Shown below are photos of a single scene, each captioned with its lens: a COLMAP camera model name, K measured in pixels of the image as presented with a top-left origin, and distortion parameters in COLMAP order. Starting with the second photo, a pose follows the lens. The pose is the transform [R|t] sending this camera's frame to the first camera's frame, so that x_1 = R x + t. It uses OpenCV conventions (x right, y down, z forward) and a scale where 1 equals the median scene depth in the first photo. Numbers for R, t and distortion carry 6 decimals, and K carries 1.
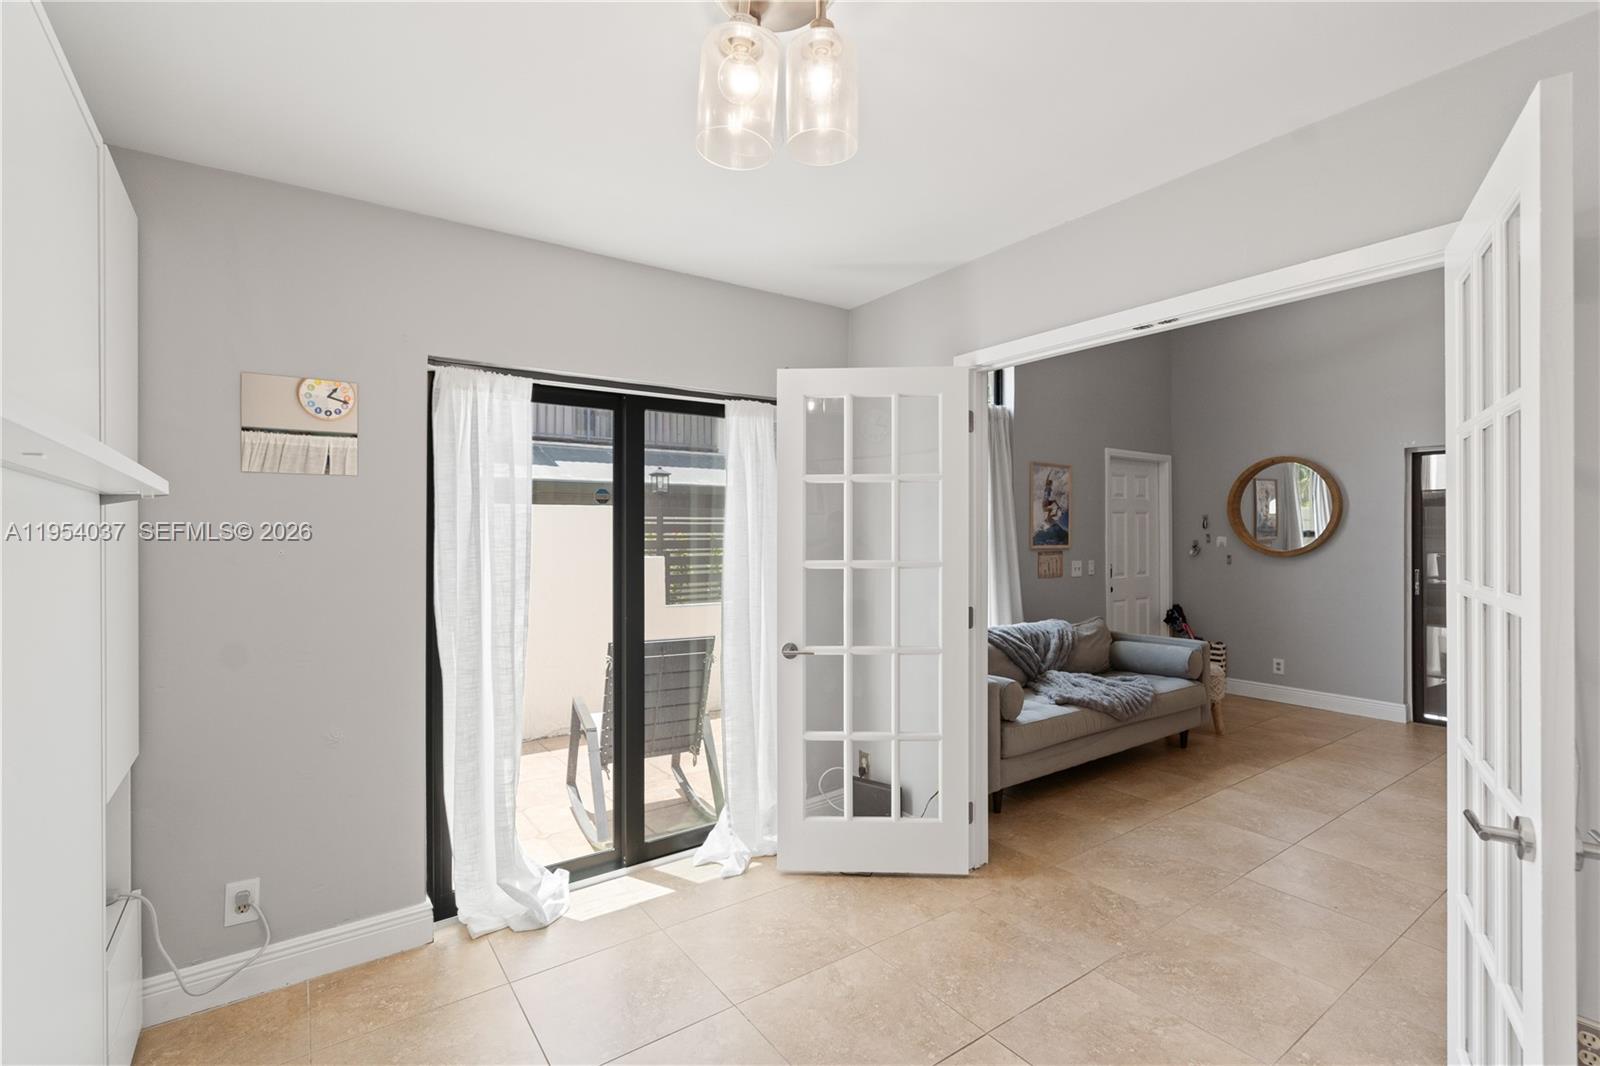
lens RADIAL K [[725.7, 0, 806.9], [0, 725.7, 531.6], [0, 0, 1]] dist [-0.013688, 0.005079]
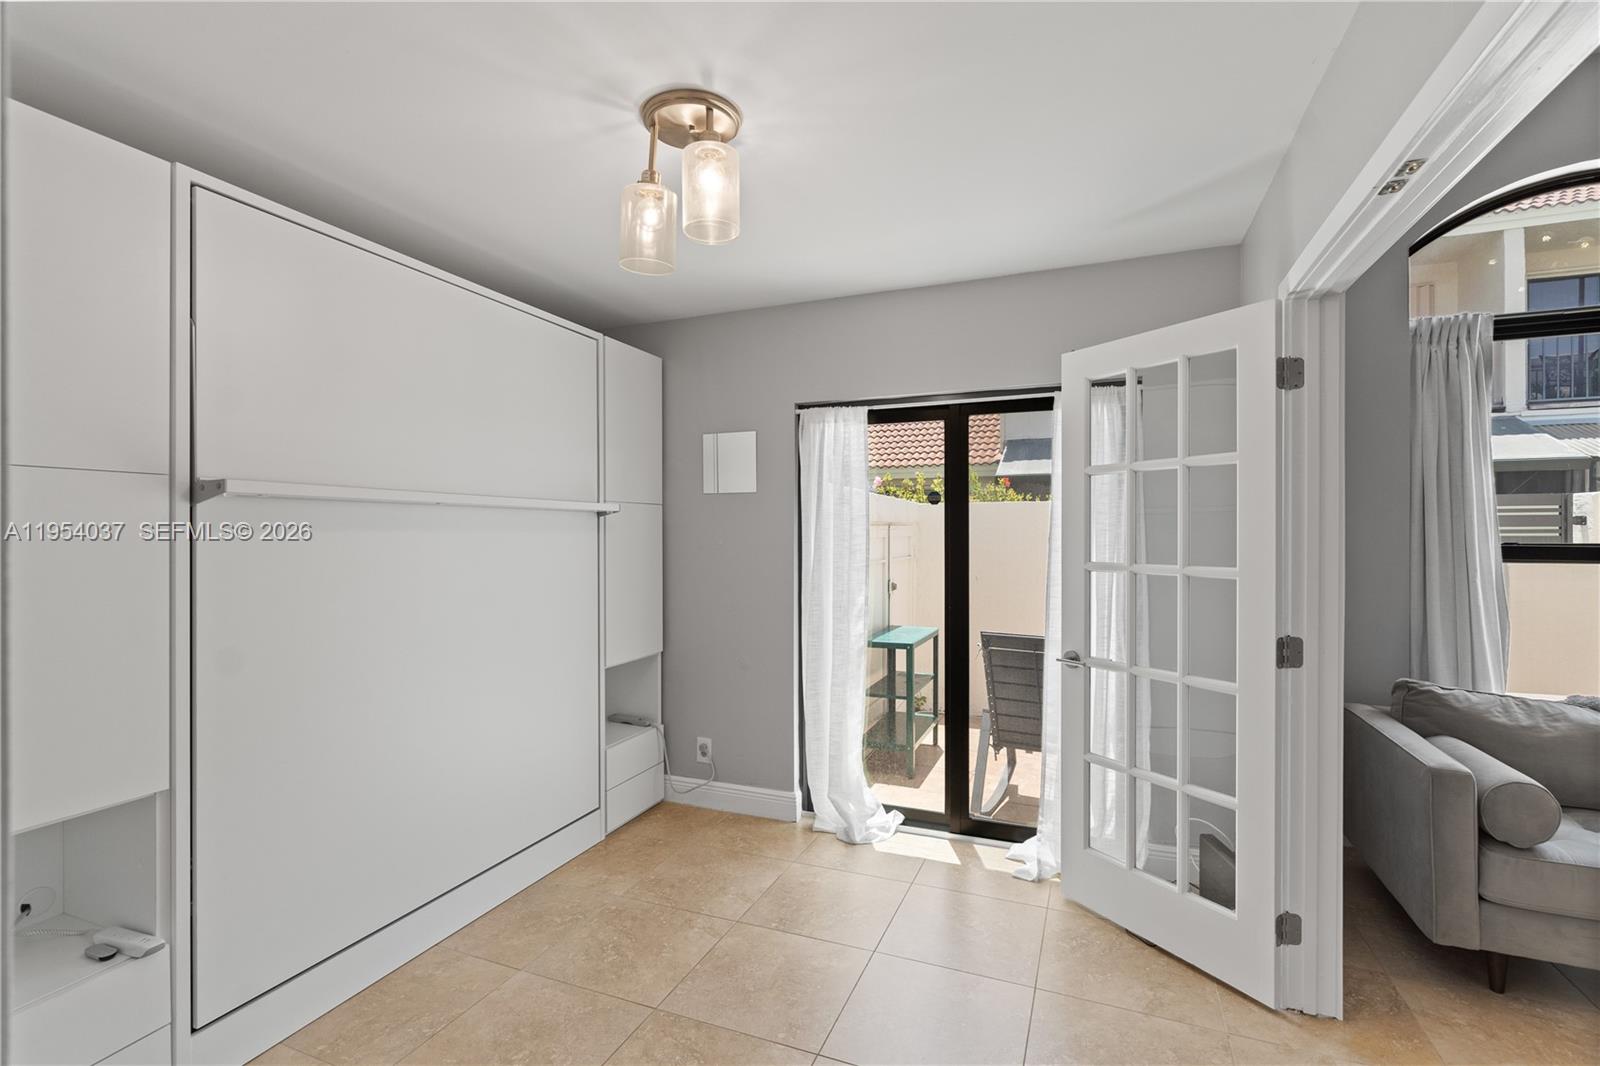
lens RADIAL K [[725.7, 0, 798.8], [0, 725.7, 529.2], [0, 0, 1]] dist [-0.013688, 0.005079]
pose [[0.524652, 0.001124, -0.851316, 0.557798], [0.004249, 0.999983, 0.003939, -0.004851], [0.851306, -0.005684, 0.524638, 0.220769]]
